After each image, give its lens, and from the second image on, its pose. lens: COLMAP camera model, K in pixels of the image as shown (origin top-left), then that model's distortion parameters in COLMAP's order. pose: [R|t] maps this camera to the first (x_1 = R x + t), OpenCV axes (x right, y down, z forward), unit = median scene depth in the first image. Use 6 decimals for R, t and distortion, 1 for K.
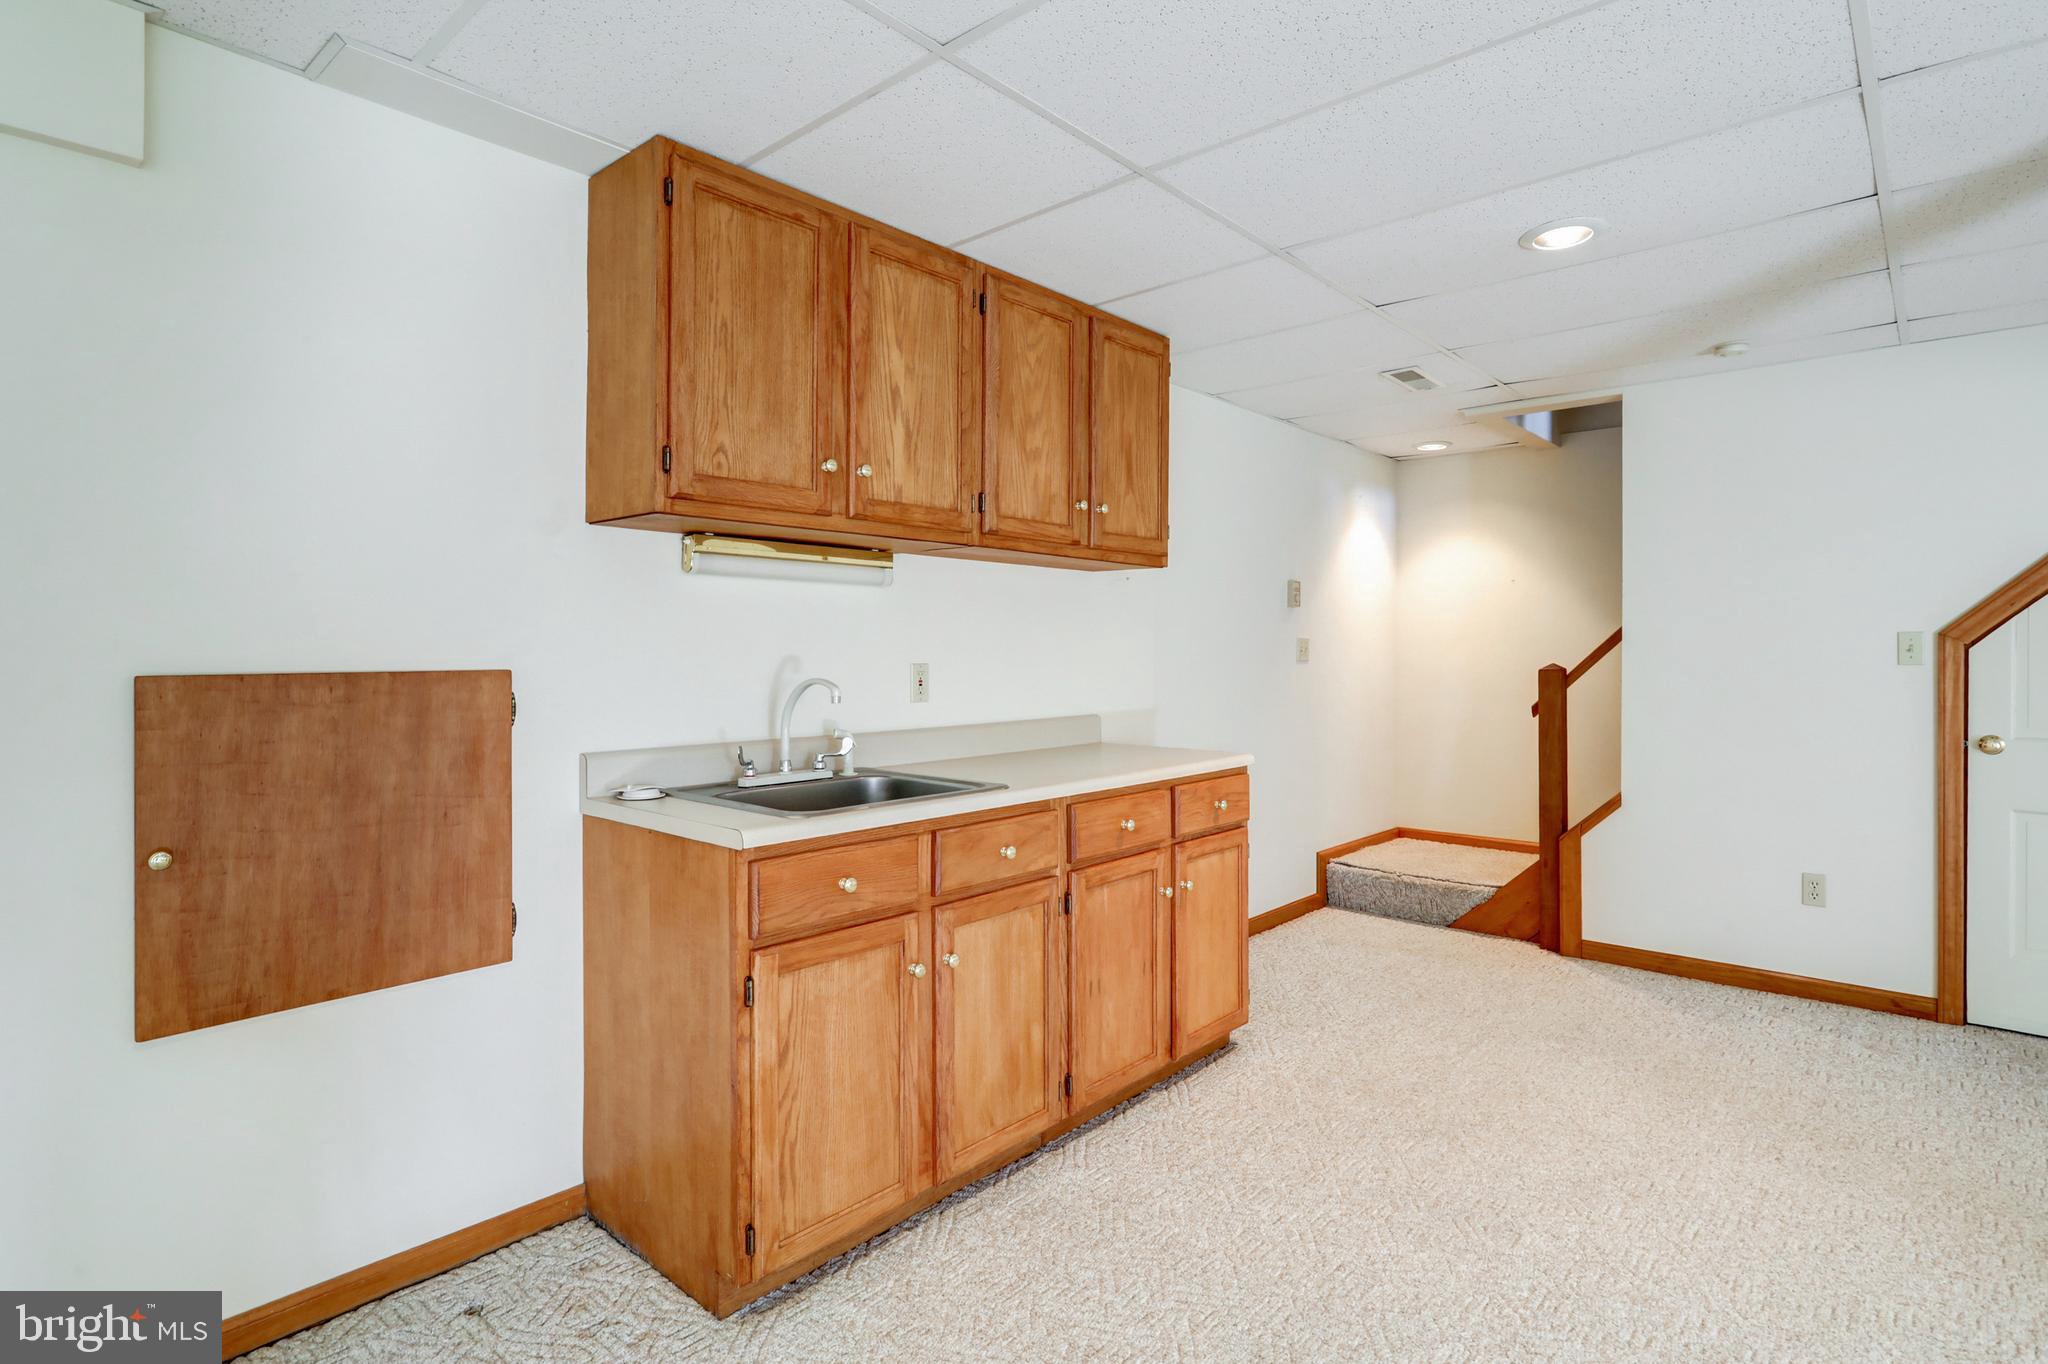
lens RADIAL K [[1029.9, 0, 1031.7], [0, 1029.9, 644.9], [0, 0, 1]] dist [-0.003075, 0.000118]
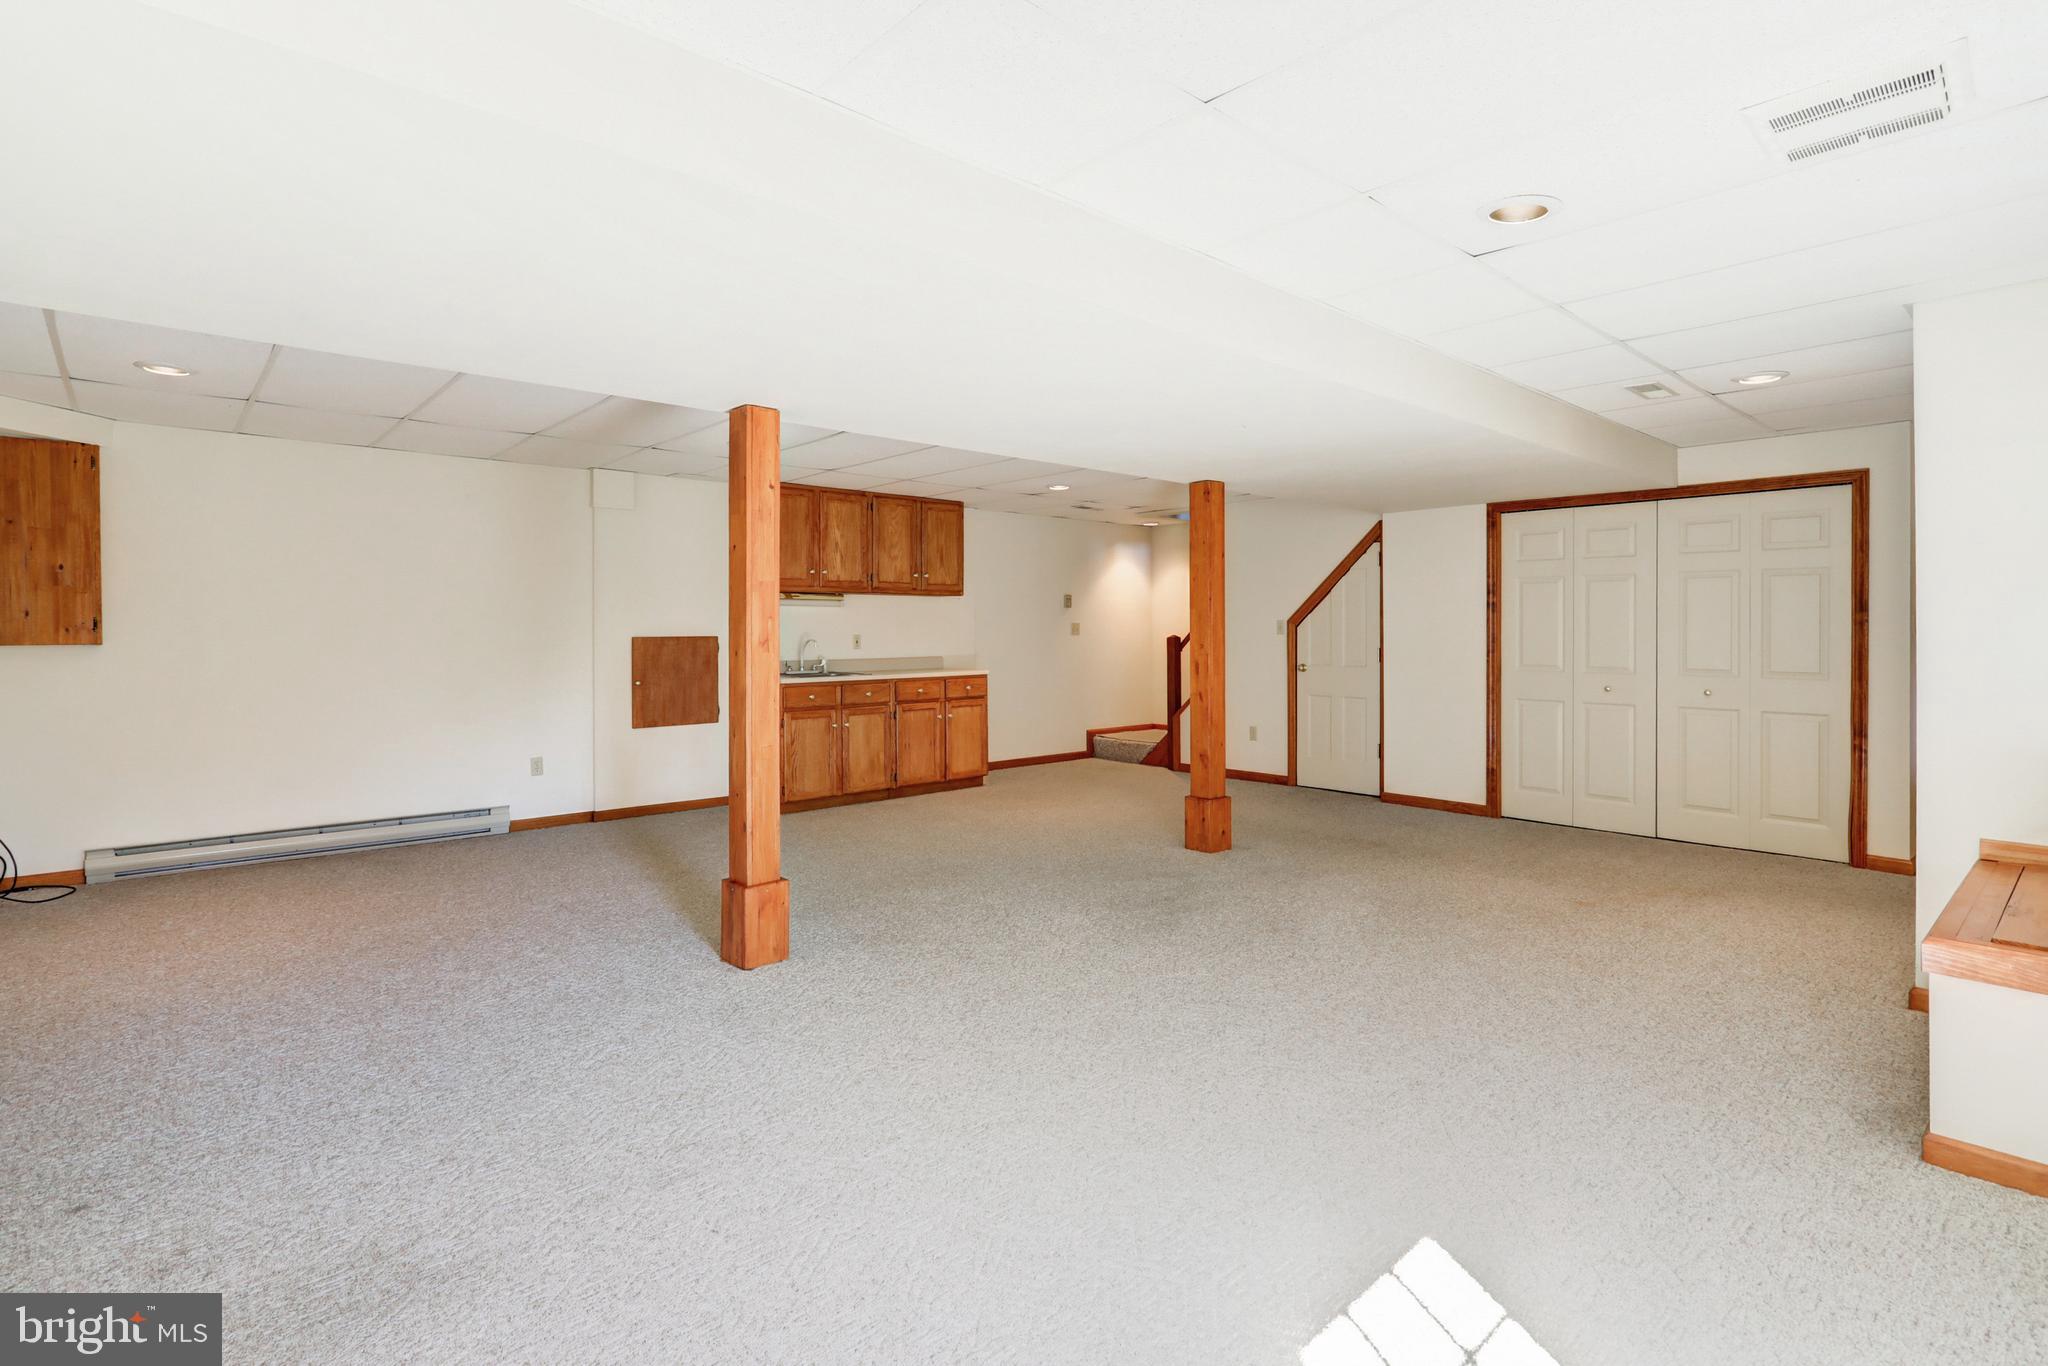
lens RADIAL K [[1032.3, 0, 1032.6], [0, 1032.3, 625.7], [0, 0, 1]] dist [-0.000639, -0.000247]
pose [[0.993561, -0.004320, -0.113216, 0.750708], [0.004650, 0.999986, 0.002651, -0.011872], [0.113203, -0.003160, 0.993567, -1.867490]]
